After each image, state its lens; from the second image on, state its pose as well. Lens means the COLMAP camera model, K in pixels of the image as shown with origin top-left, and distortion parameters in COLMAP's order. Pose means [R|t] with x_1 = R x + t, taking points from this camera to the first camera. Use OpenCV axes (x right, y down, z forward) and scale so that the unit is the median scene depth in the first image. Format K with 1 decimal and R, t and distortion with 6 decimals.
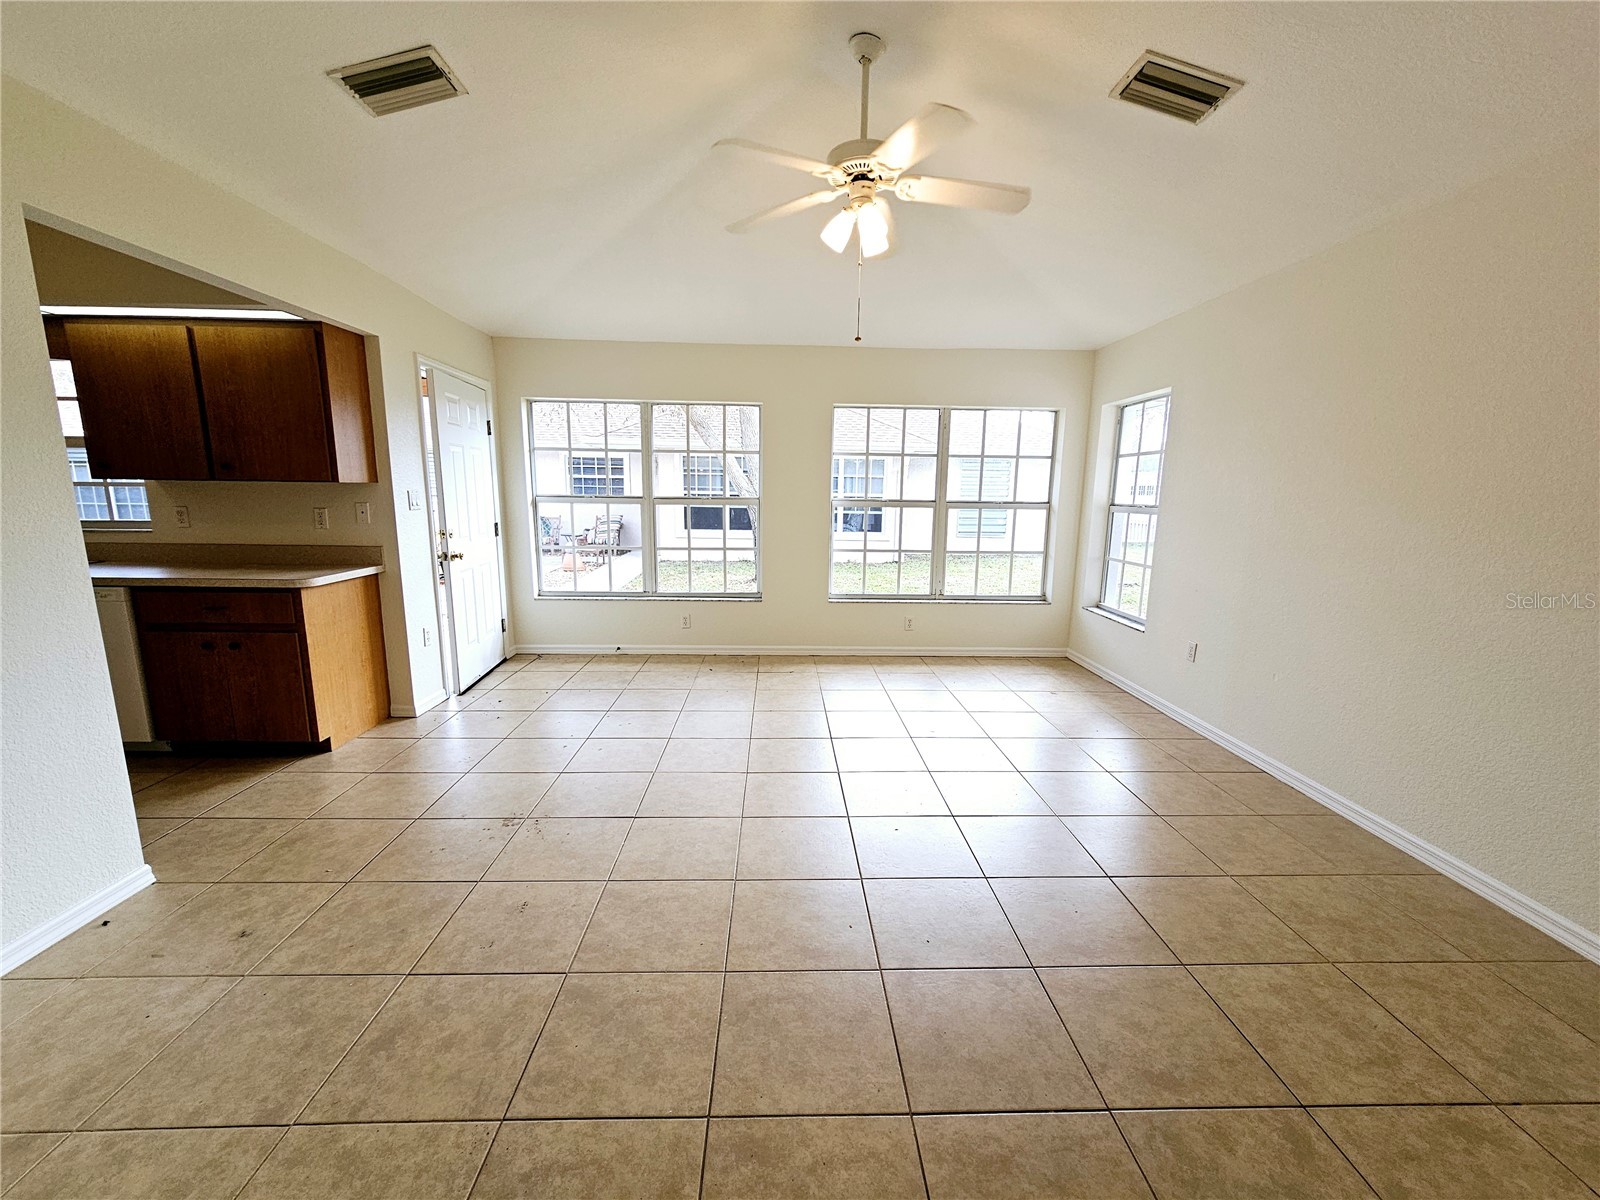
lens RADIAL K [[655.0, 0, 799.9], [0, 655.0, 608.6], [0, 0, 1]] dist [-0.004997, 0.002605]
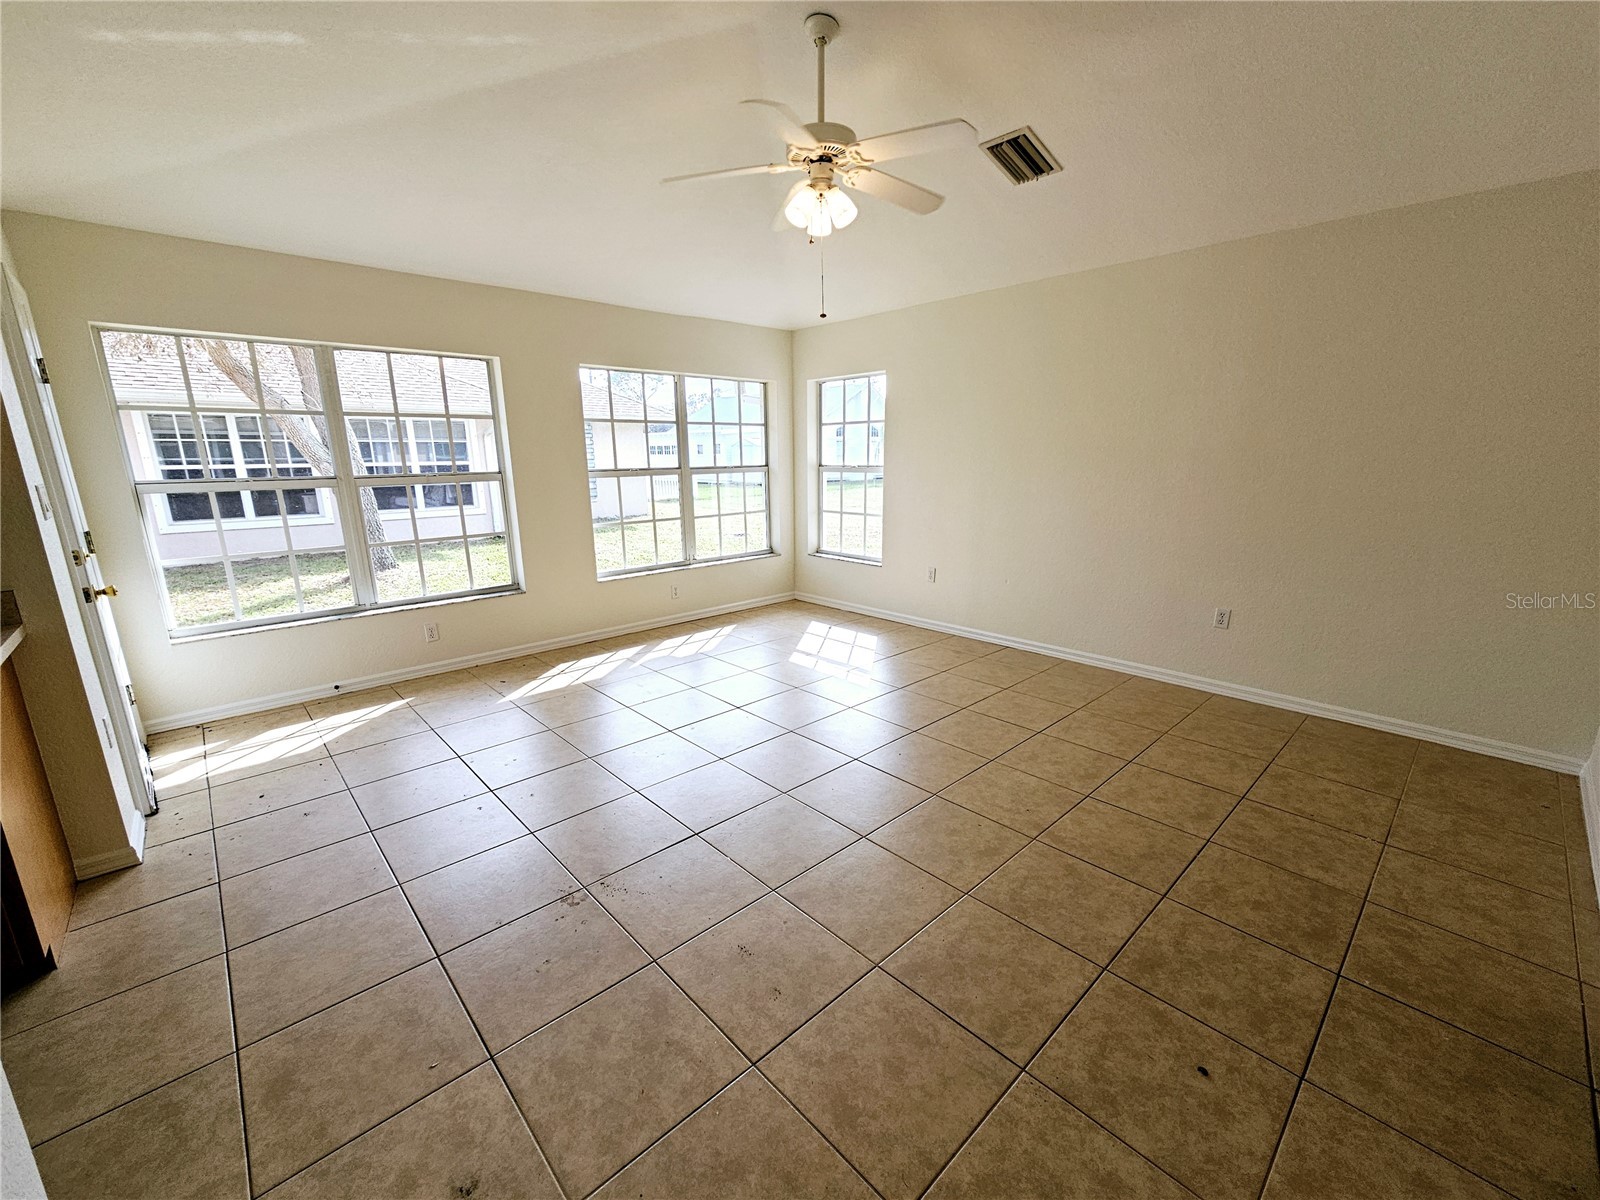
lens RADIAL K [[655.0, 0, 798.8], [0, 655.0, 611.1], [0, 0, 1]] dist [-0.004997, 0.002605]
pose [[0.754413, -0.175359, 0.632542, -0.535076], [0.136846, 0.984497, 0.109719, -0.052088], [-0.641976, 0.003787, 0.766715, 0.172548]]
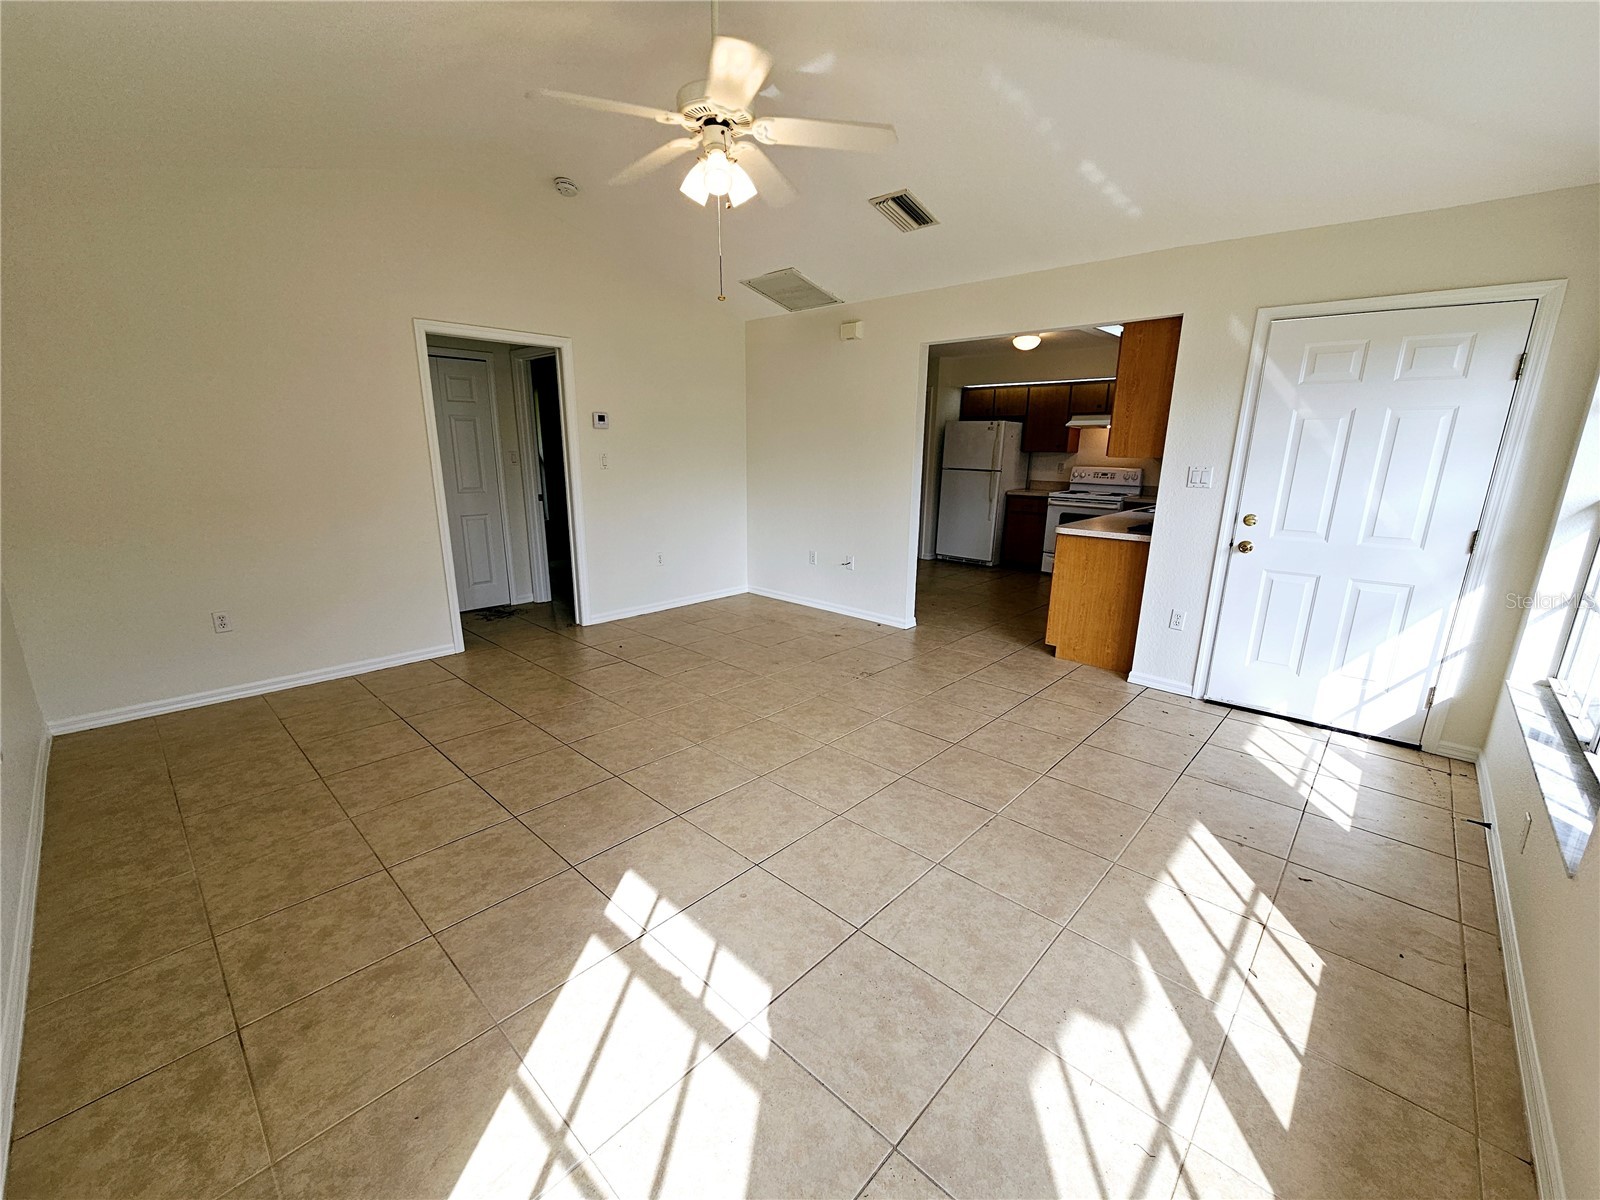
lens RADIAL K [[655.0, 0, 799.5], [0, 655.0, 613.4], [0, 0, 1]] dist [-0.004997, 0.002605]
pose [[-0.705922, 0.156320, -0.690824, 0.575064], [-0.148011, 0.921251, 0.359706, -0.272558], [0.692652, 0.356174, -0.627195, 1.438950]]
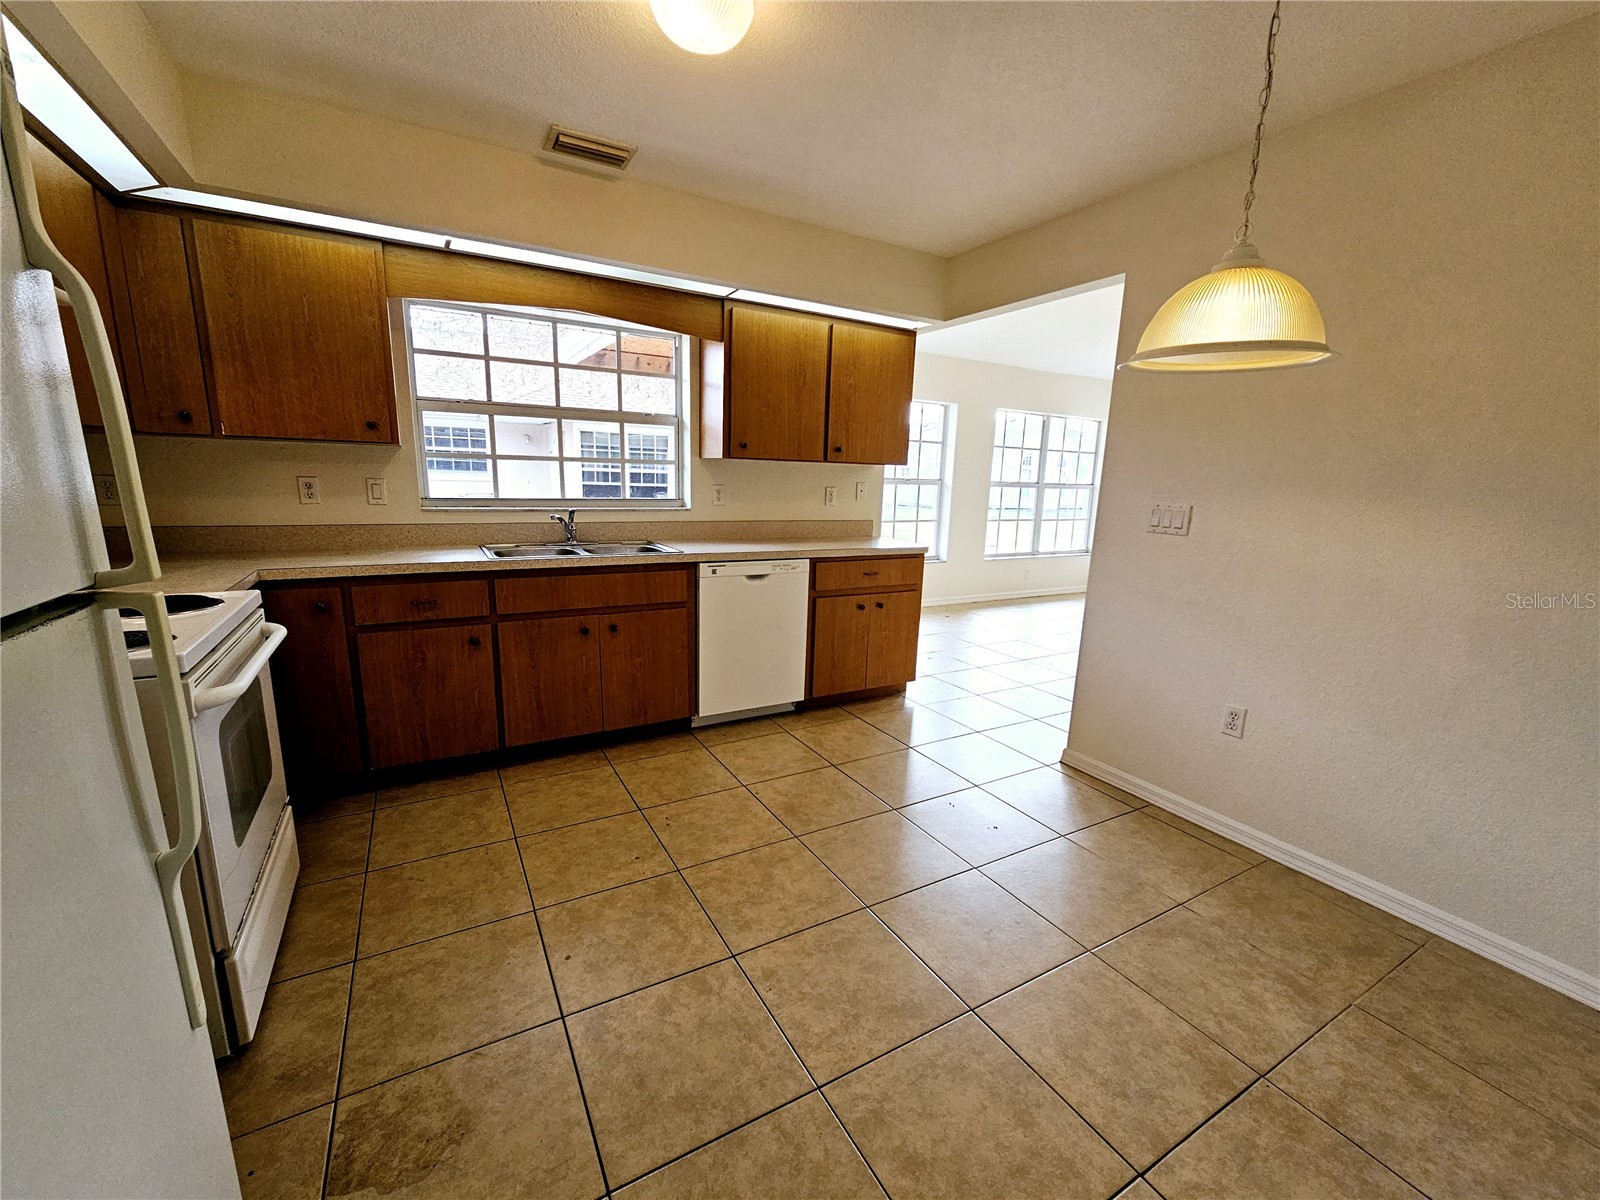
lens RADIAL K [[655.0, 0, 796.6], [0, 655.0, 612.2], [0, 0, 1]] dist [-0.004997, 0.002605]
pose [[0.886142, -0.083053, 0.455911, -1.419982], [0.065347, 0.996373, 0.054495, -0.004690], [-0.458783, -0.018498, 0.888356, 0.022478]]
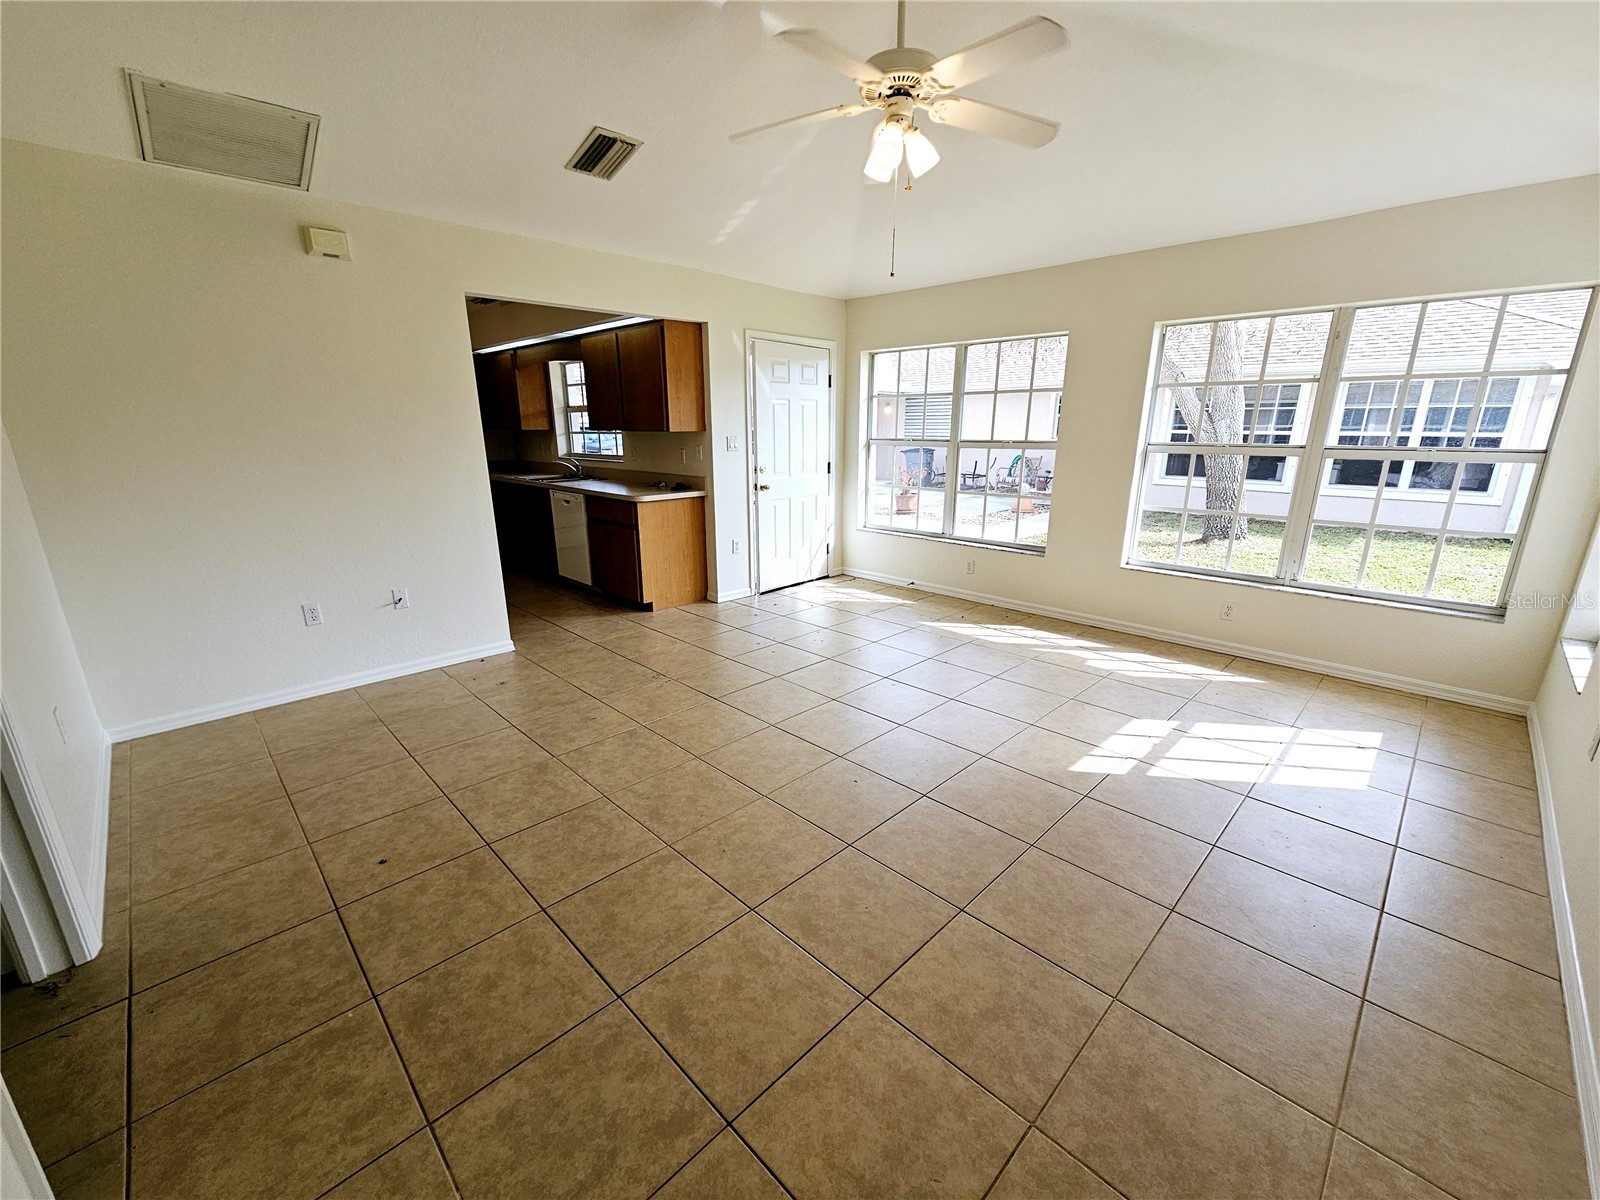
lens RADIAL K [[655.0, 0, 802.3], [0, 655.0, 611.3], [0, 0, 1]] dist [-0.004997, 0.002605]
pose [[0.682008, 0.186685, -0.707116, 0.593736], [-0.120305, 0.982338, 0.143313, -0.042666], [0.721382, -0.012671, 0.692422, 0.192871]]
